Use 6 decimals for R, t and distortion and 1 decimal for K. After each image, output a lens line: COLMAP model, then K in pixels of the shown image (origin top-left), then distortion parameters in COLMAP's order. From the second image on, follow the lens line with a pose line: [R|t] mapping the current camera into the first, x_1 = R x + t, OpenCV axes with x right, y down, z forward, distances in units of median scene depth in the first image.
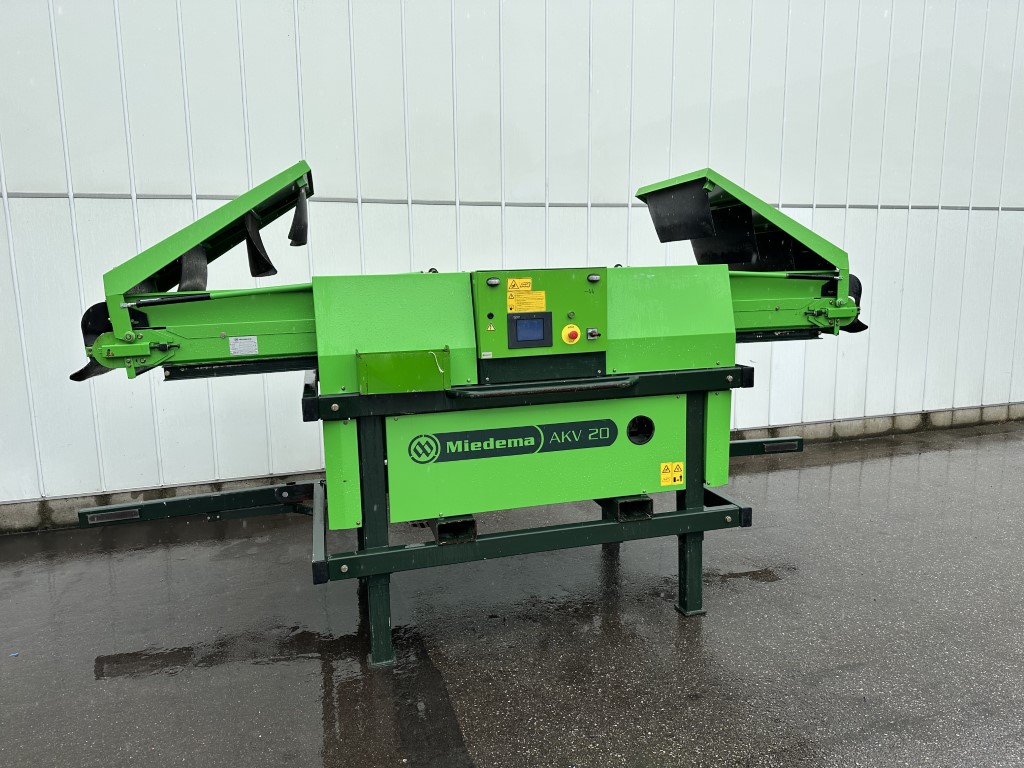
lens RADIAL K [[716.6, 0, 501.7], [0, 716.6, 367.4], [0, 0, 1]] dist [0.026442, -0.035611]
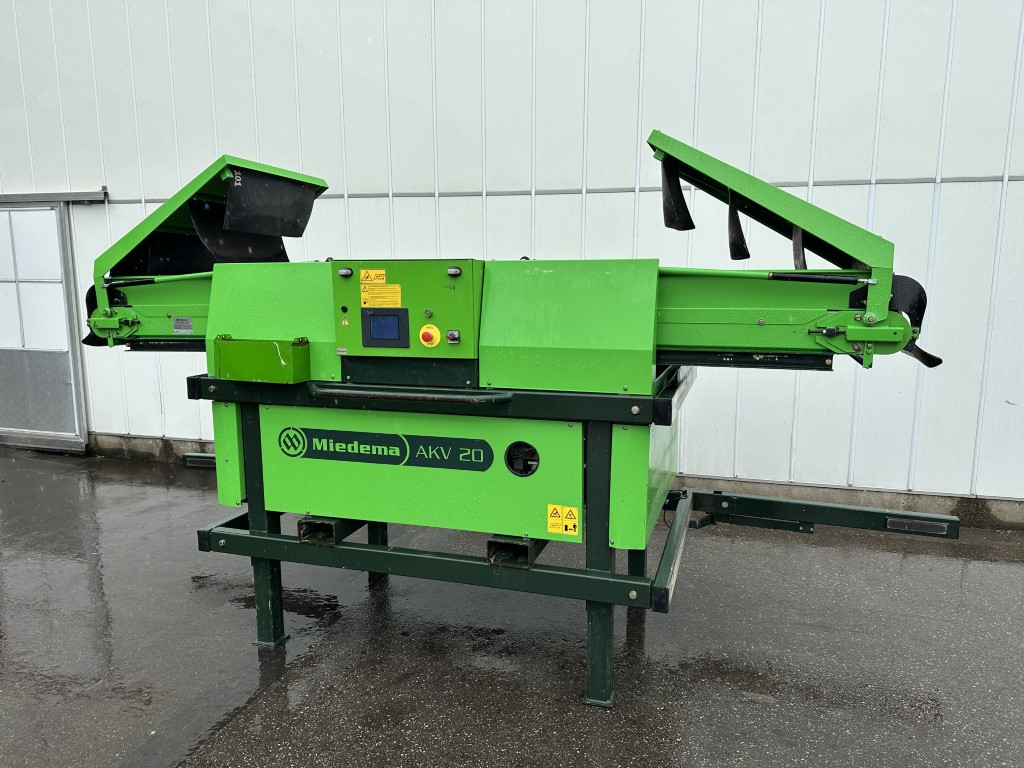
lens RADIAL K [[716.6, 0, 510.6], [0, 716.6, 379.7], [0, 0, 1]] dist [0.026442, -0.035611]
pose [[0.847647, 0.099052, -0.521233, 0.623000], [-0.089551, 0.995034, 0.043460, -0.038735], [0.522949, 0.009839, 0.852307, 0.304772]]
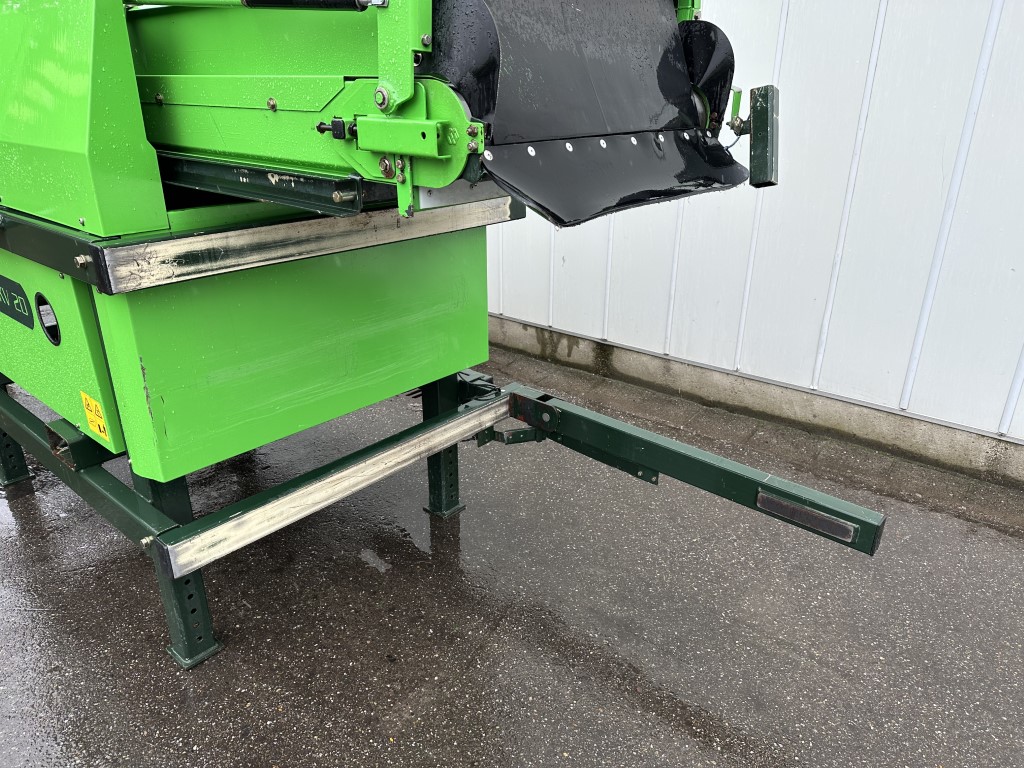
lens RADIAL K [[716.6, 0, 510.8], [0, 716.6, 387.1], [0, 0, 1]] dist [0.026442, -0.035611]
pose [[0.580856, 0.340122, -0.739543, 0.861509], [-0.128061, 0.935391, 0.329612, -0.095542], [0.803870, -0.096751, 0.586884, 0.991047]]
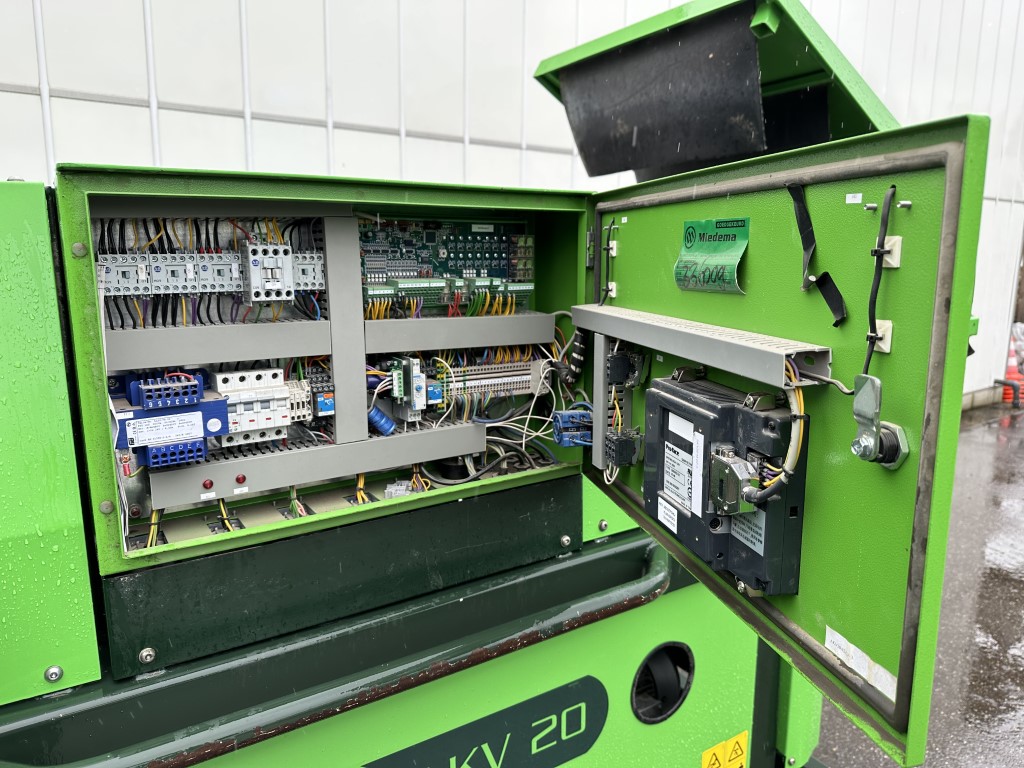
lens RADIAL K [[716.6, 0, 507.0], [0, 716.6, 379.4], [0, 0, 1]] dist [0.026442, -0.035611]
pose [[0.948482, -0.030489, 0.315361, 0.018801], [0.020922, 0.999214, 0.033679, -0.073972], [-0.316140, -0.025346, 0.948374, 0.724989]]
